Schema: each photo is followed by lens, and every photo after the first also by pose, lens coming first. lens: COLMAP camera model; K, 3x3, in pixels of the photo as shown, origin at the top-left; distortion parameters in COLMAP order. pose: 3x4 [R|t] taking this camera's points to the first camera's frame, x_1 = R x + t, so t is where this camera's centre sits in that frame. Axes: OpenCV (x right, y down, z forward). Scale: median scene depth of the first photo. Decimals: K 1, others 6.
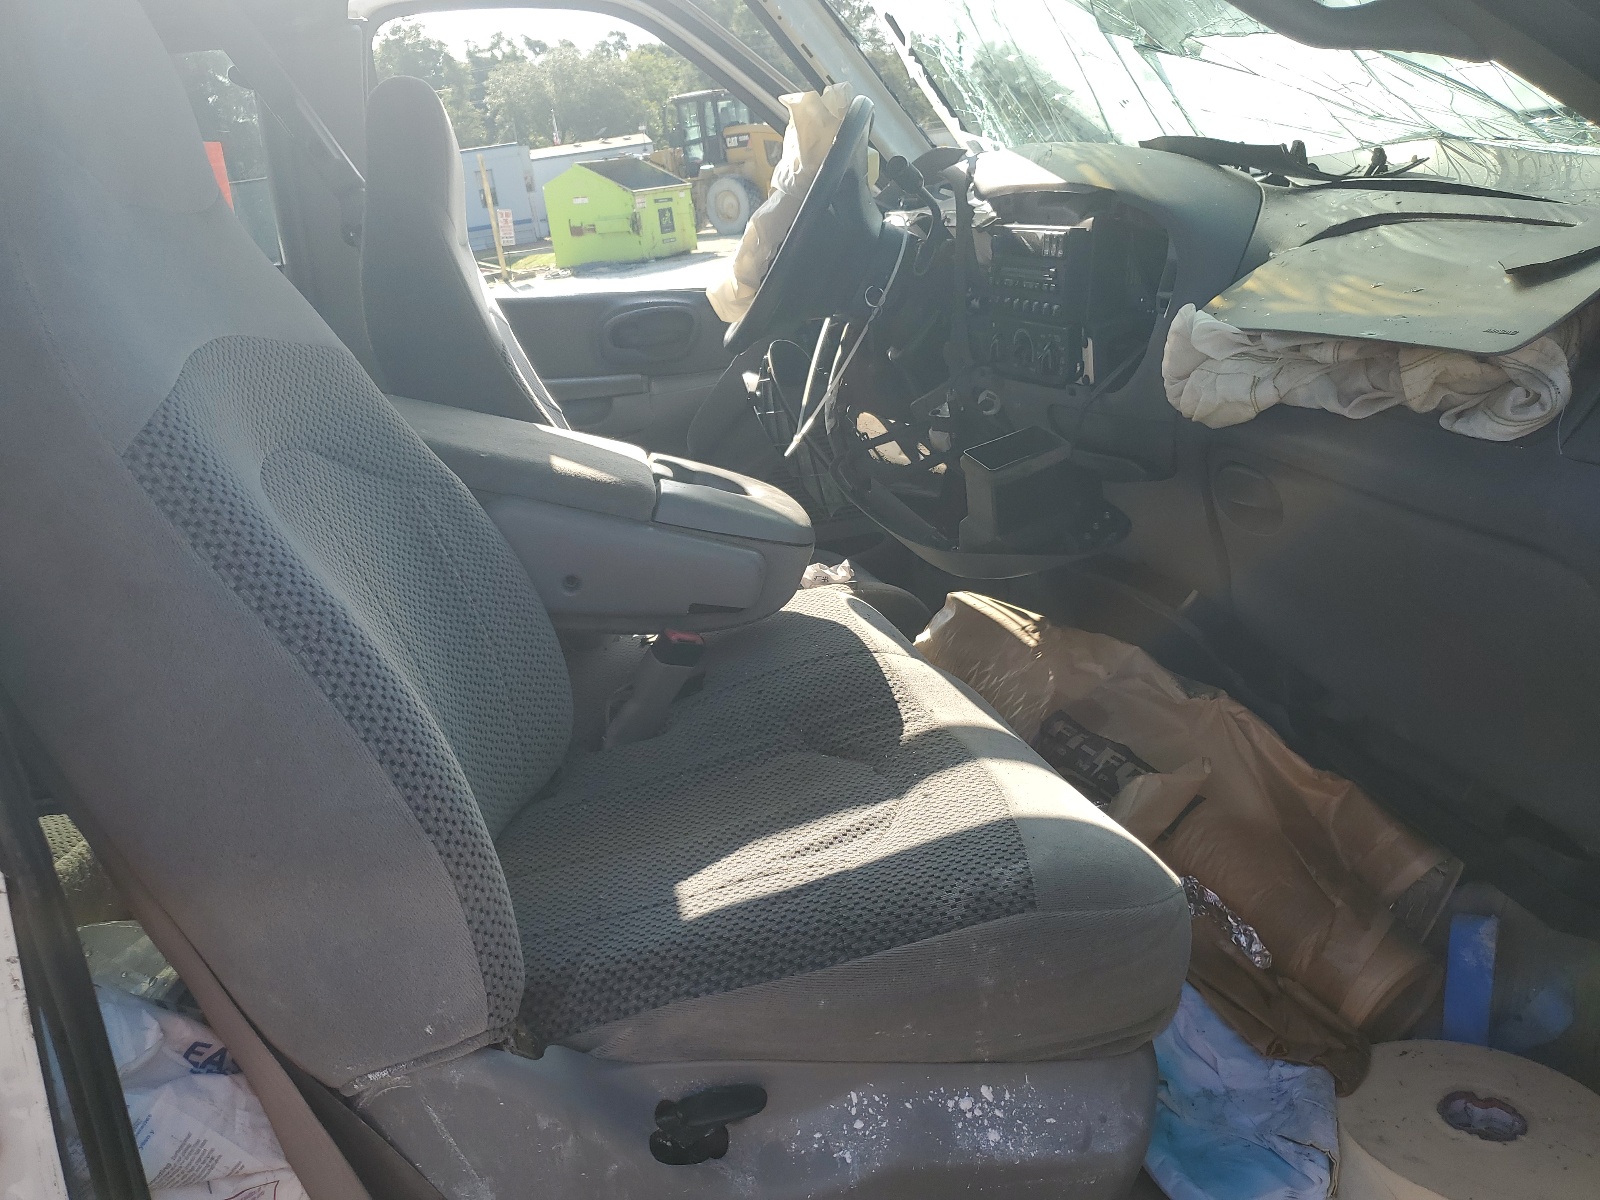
lens RADIAL K [[1230.1, 0, 800.0], [0, 1230.1, 600.0], [0, 0, 1]] dist [-0.002311, -0.000769]
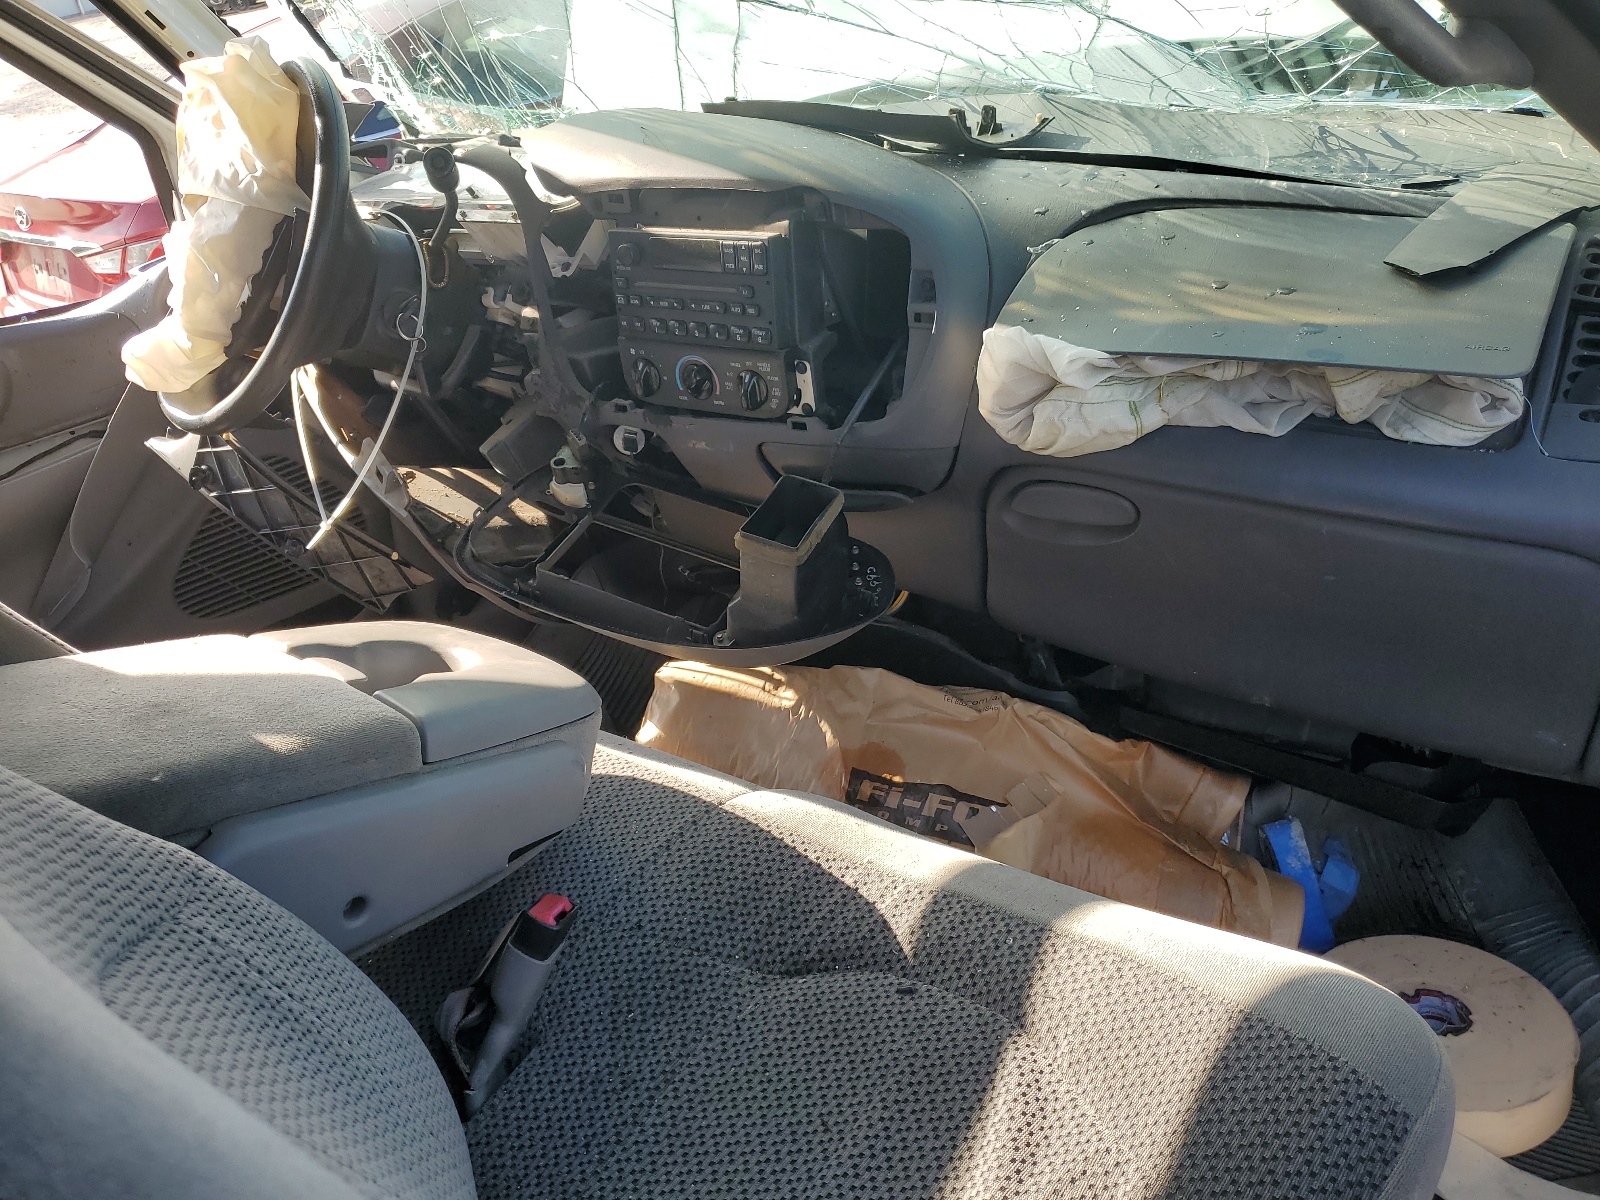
lens RADIAL K [[1212.7, 0, 800.0], [0, 1212.7, 600.0], [0, 0, 1]] dist [0.008873, -0.000833]
pose [[0.773810, -0.306810, 0.554153, -0.286384], [0.251076, 0.951767, 0.176352, -0.204506], [-0.581531, 0.002672, 0.813520, 0.316480]]
